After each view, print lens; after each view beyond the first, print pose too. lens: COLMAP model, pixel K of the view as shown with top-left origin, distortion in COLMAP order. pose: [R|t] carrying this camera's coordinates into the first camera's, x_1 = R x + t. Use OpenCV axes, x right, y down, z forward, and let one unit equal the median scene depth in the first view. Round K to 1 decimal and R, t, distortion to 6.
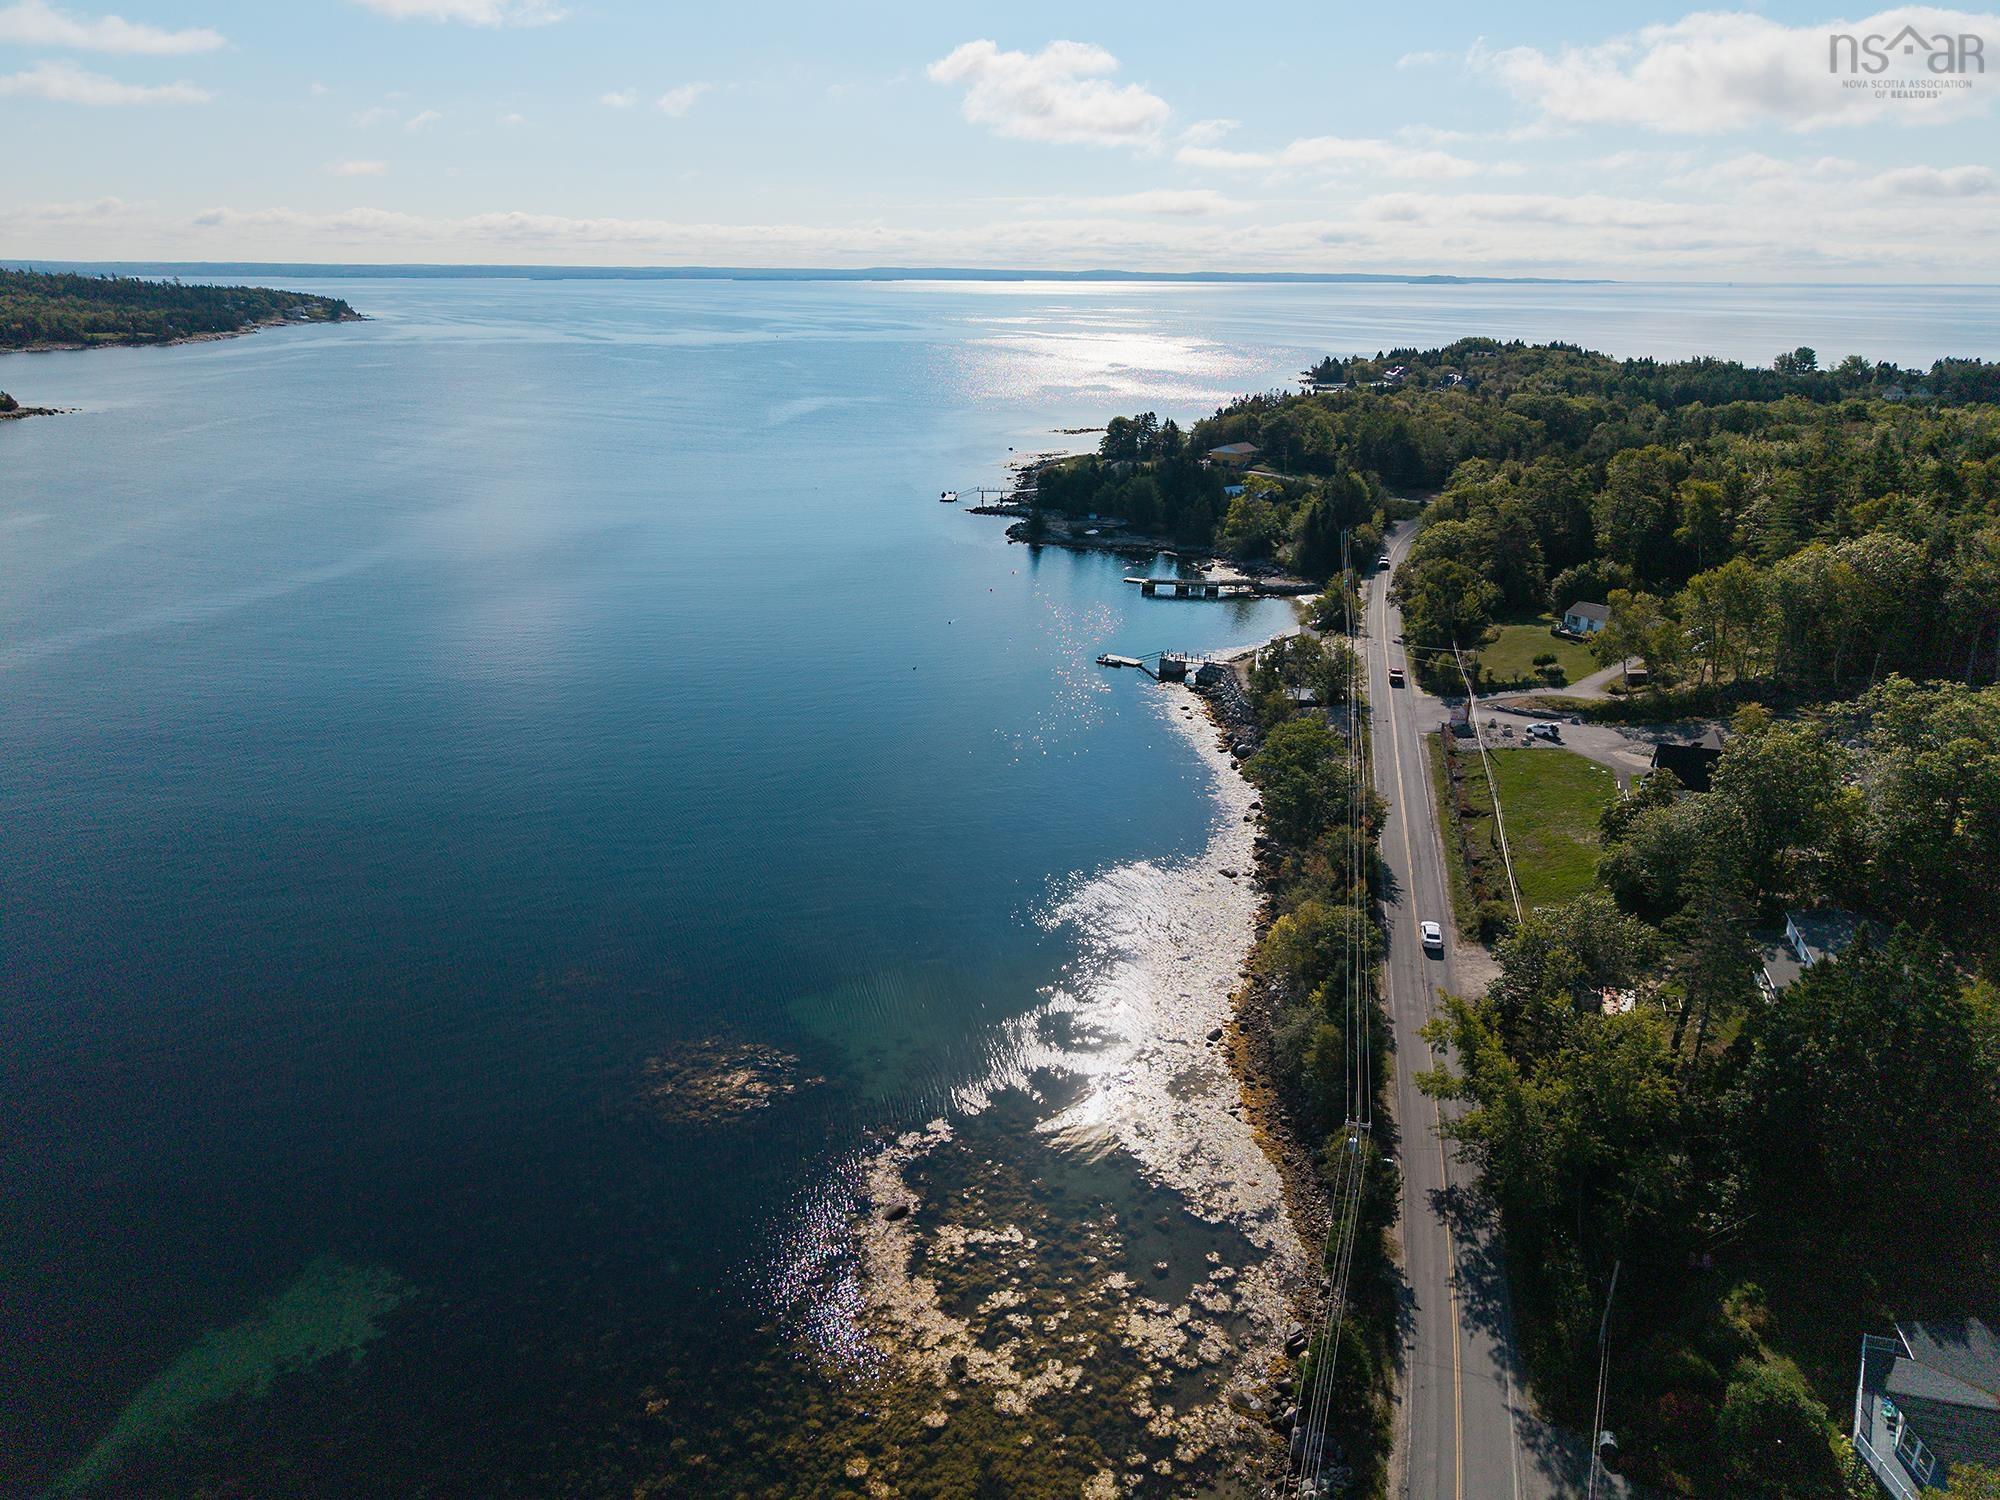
lens RADIAL K [[1351.9, 0, 996.3], [0, 1351.9, 725.7], [0, 0, 1]] dist [0.022691, -0.024896]
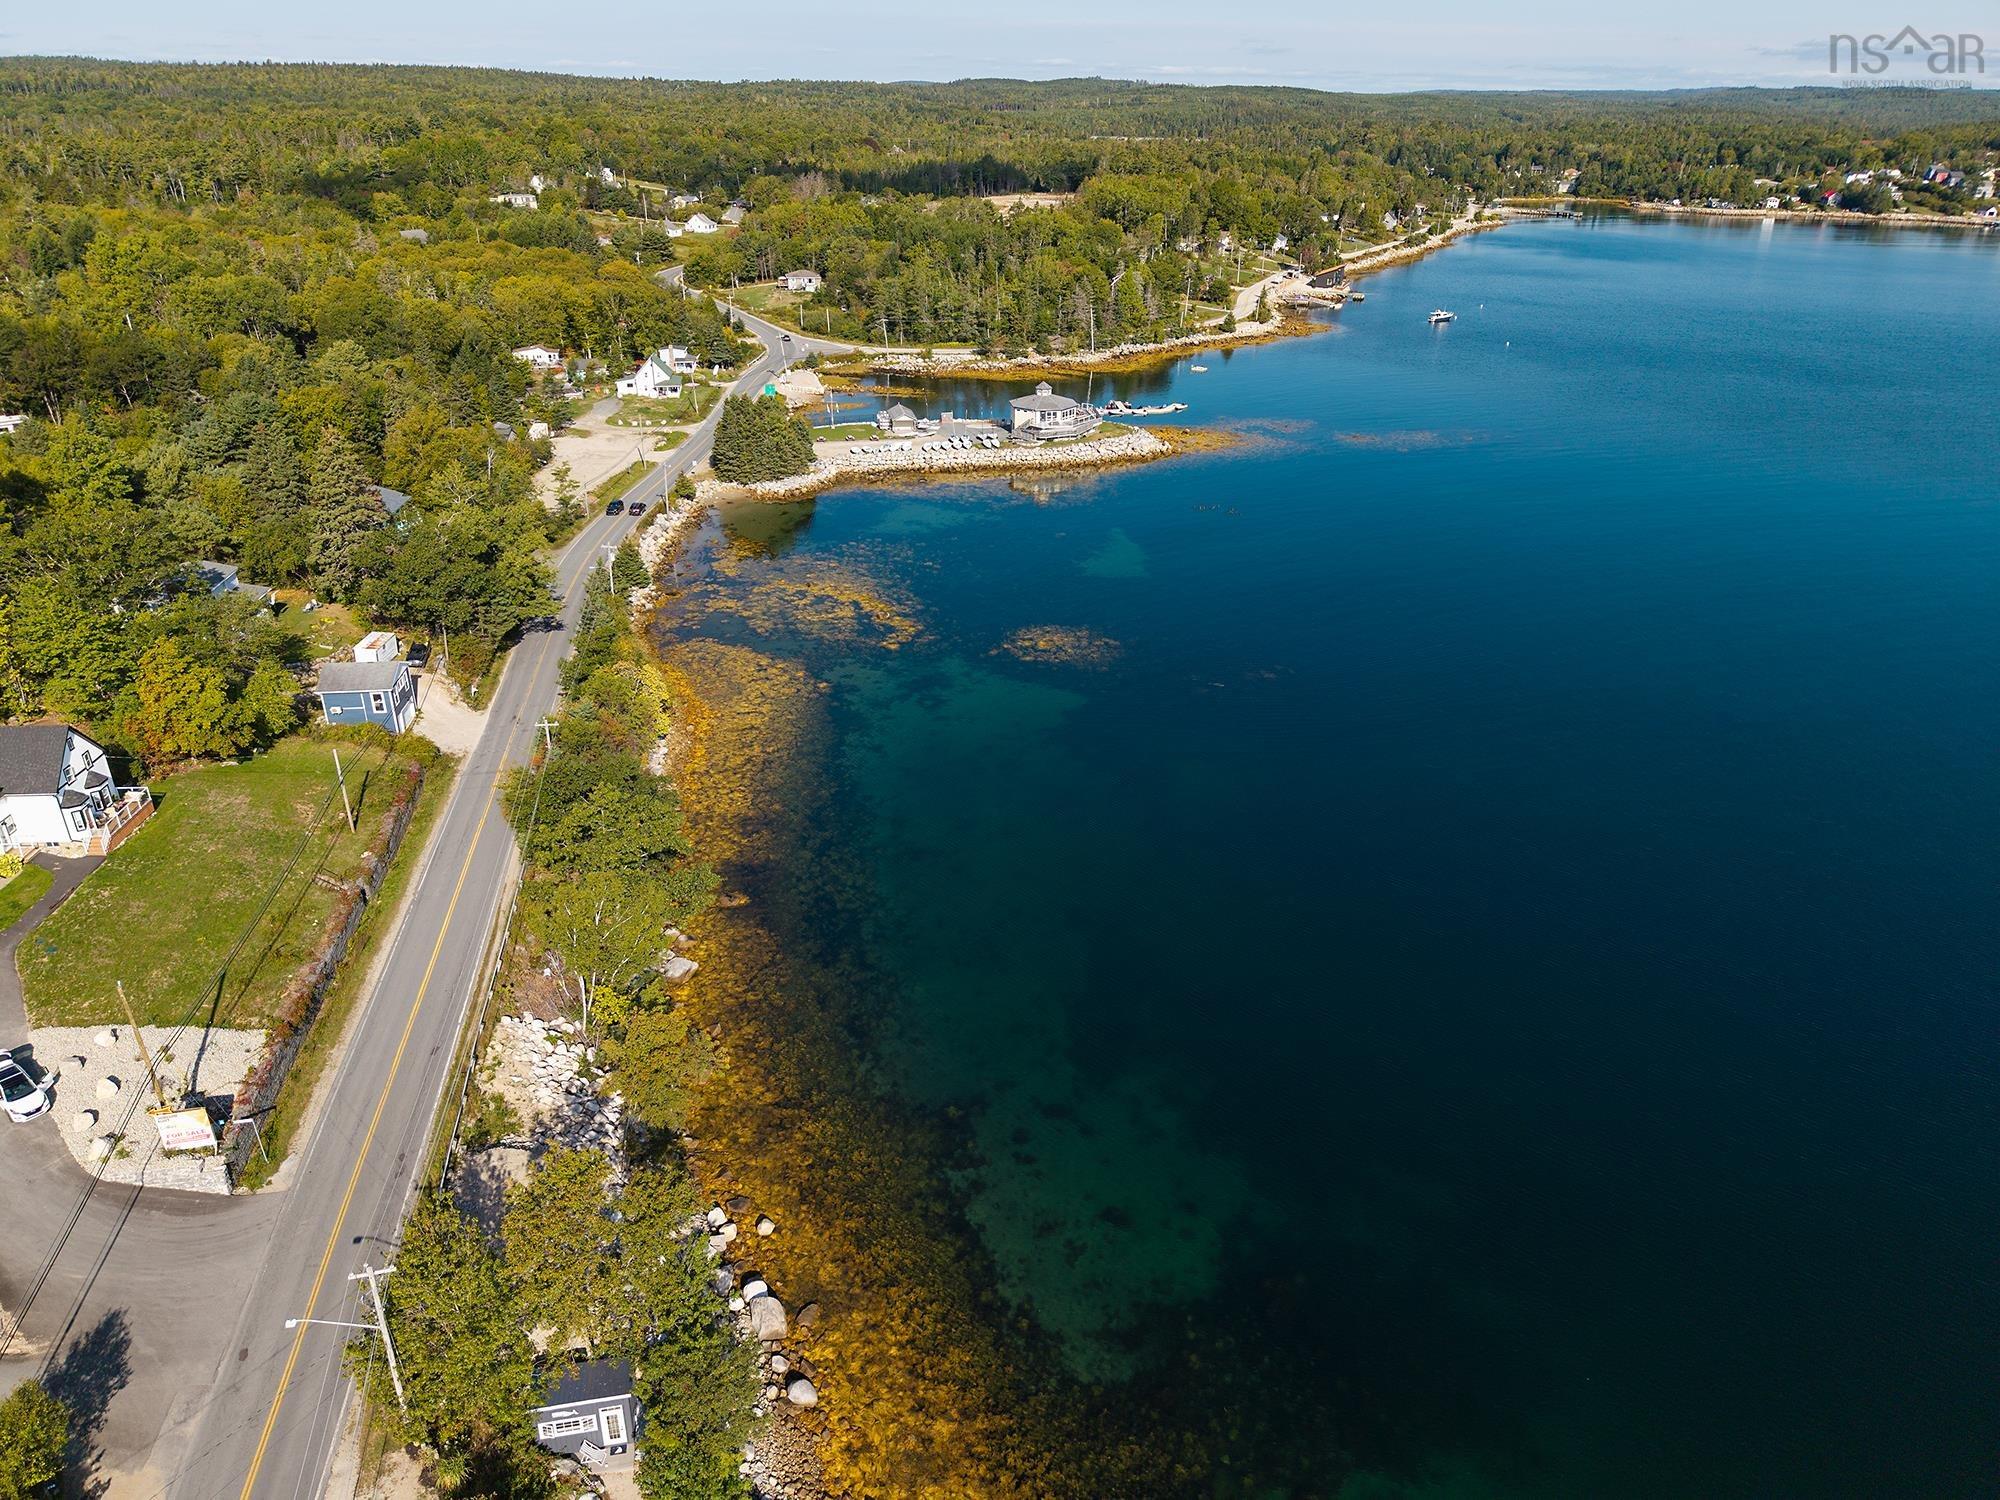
lens RADIAL K [[1337.3, 0, 999.7], [0, 1337.3, 758.5], [0, 0, 1]] dist [0.020878, -0.017209]
pose [[-0.911872, 0.165845, -0.375479, 0.128837], [-0.146211, 0.723512, 0.674649, -0.190285], [0.383551, 0.670093, -0.635502, 0.634392]]
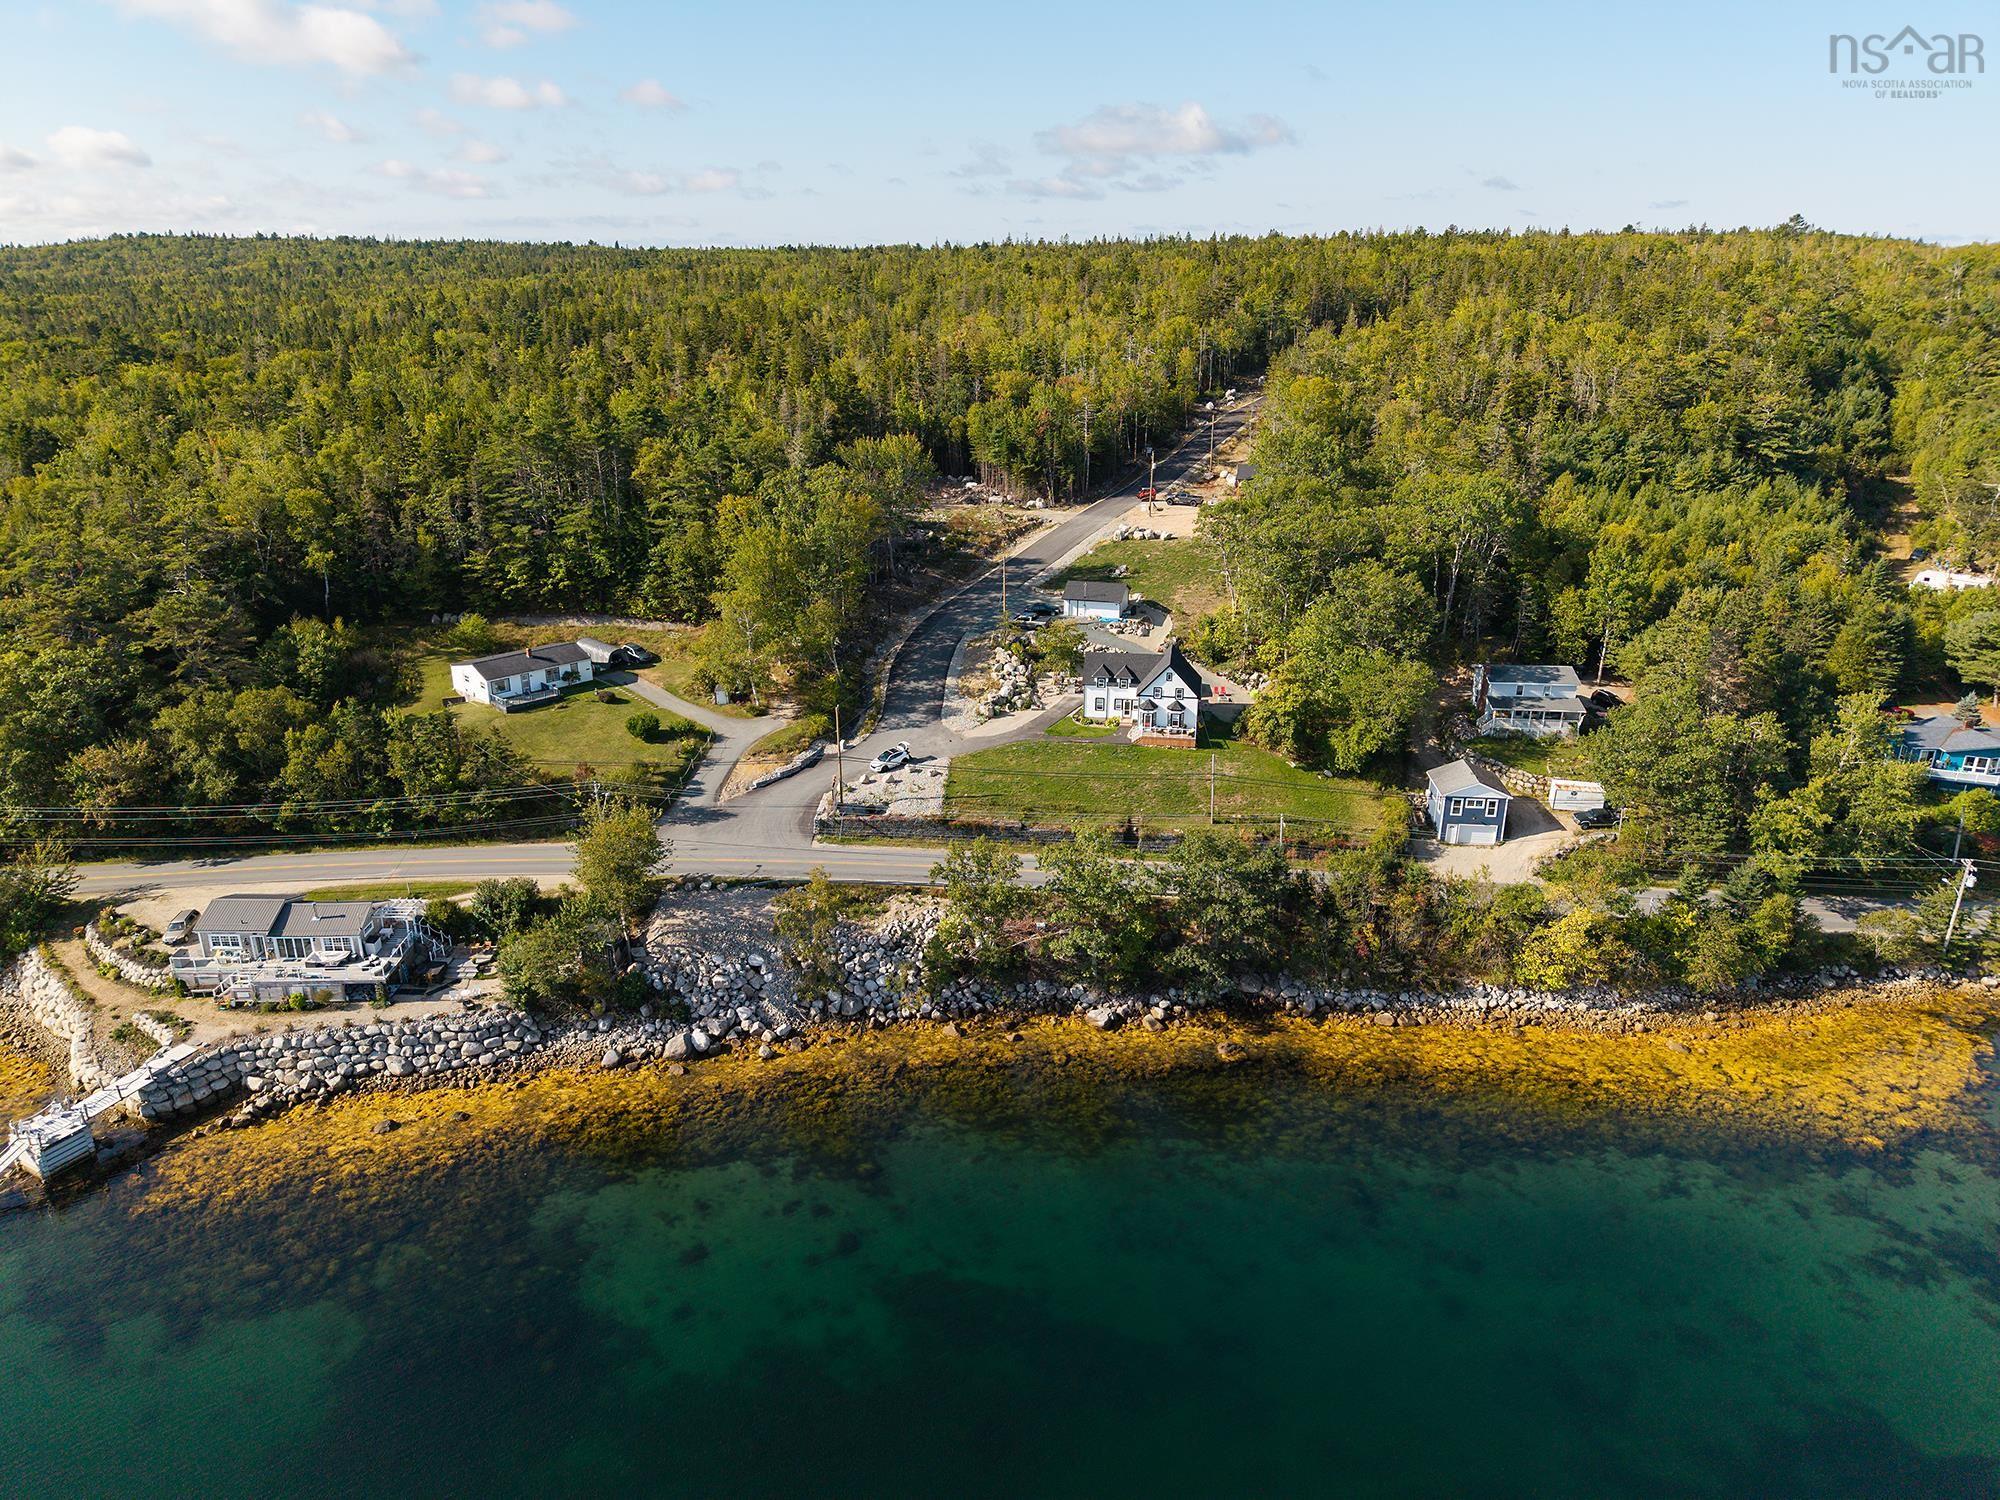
lens RADIAL K [[1337.3, 0, 999.7], [0, 1337.3, 758.5], [0, 0, 1]] dist [0.020878, -0.017209]
pose [[-0.215279, -0.339621, 0.915594, -0.163106], [0.308089, 0.866076, 0.393693, -0.140524], [-0.926680, 0.366838, -0.081814, 0.486389]]
